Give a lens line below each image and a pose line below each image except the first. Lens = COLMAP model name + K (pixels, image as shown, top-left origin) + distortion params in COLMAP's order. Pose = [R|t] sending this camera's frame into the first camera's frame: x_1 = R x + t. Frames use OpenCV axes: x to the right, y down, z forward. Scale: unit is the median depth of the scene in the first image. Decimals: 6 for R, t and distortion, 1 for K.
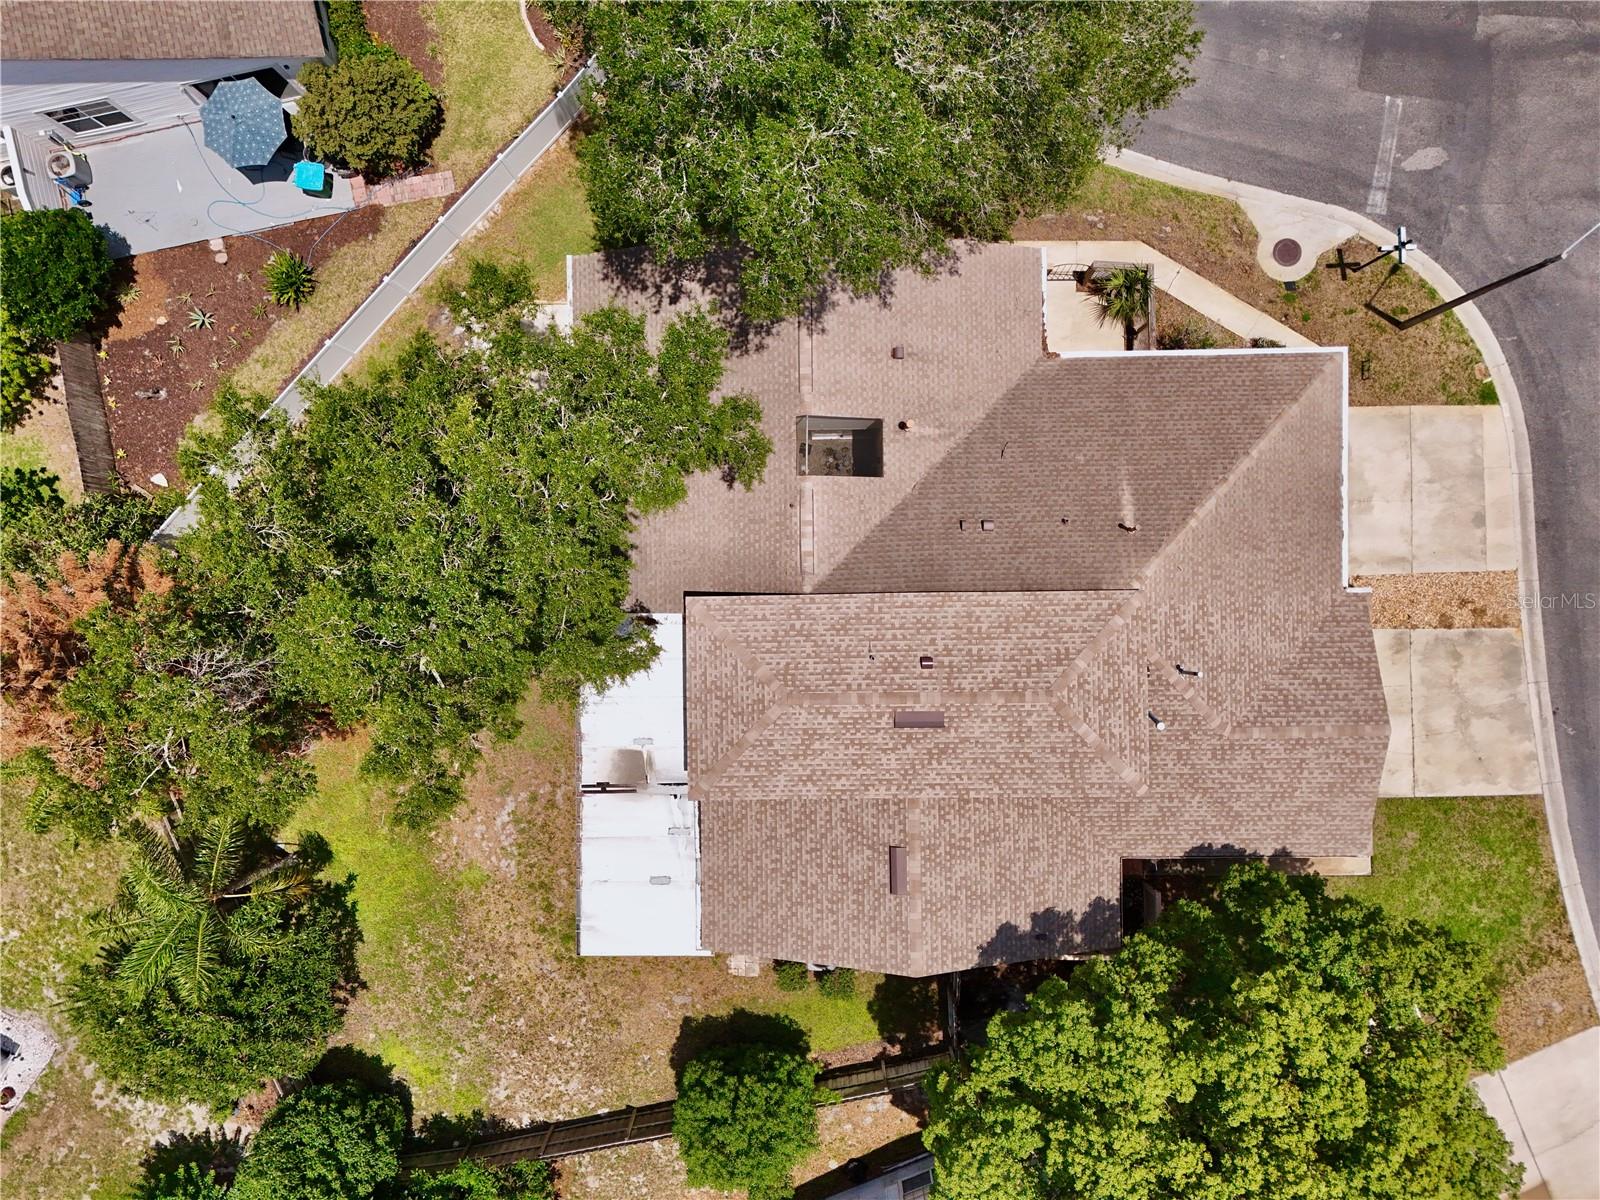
lens RADIAL K [[1176.2, 0, 803.4], [0, 1176.2, 613.2], [0, 0, 1]] dist [0.066510, -0.059237]
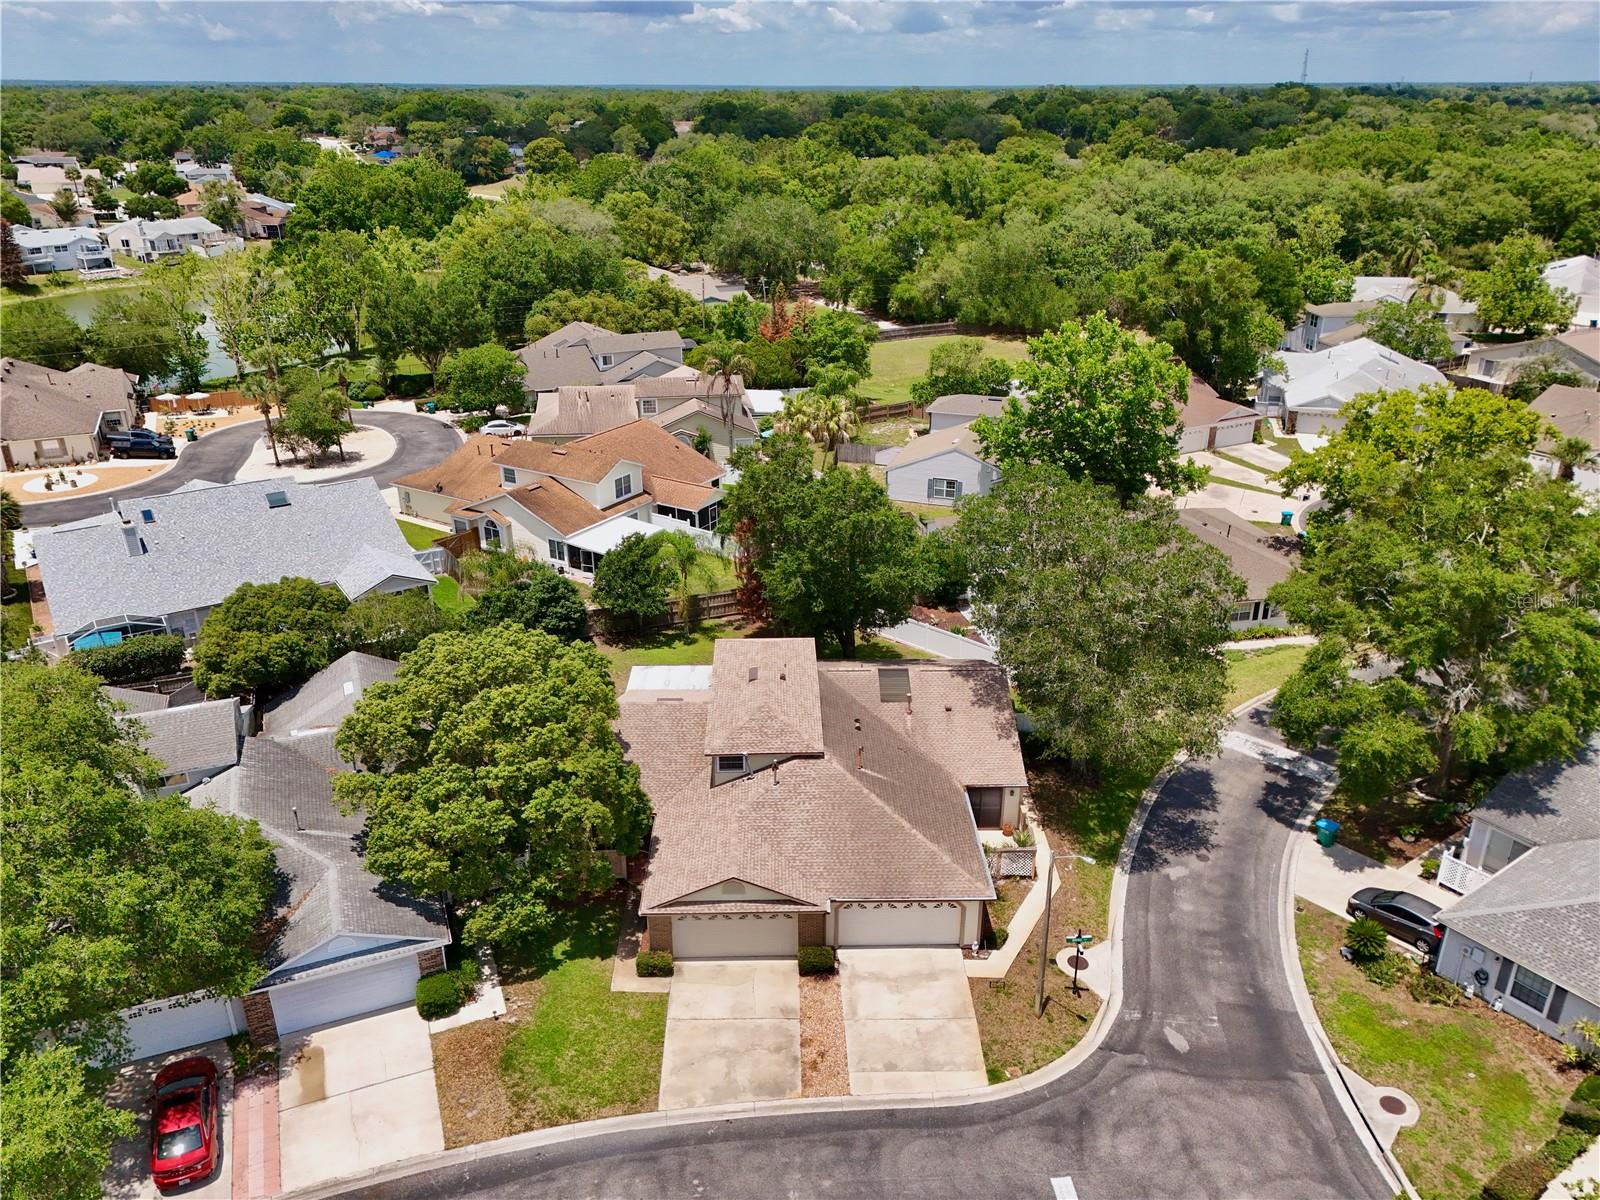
lens RADIAL K [[1176.2, 0, 803.4], [0, 1176.2, 613.2], [0, 0, 1]] dist [0.066510, -0.059237]
pose [[0.011800, 0.420882, -0.907039, 1.479365], [-0.999815, -0.008832, -0.017105, 0.035108], [-0.015210, 0.907073, 0.420699, 0.080874]]
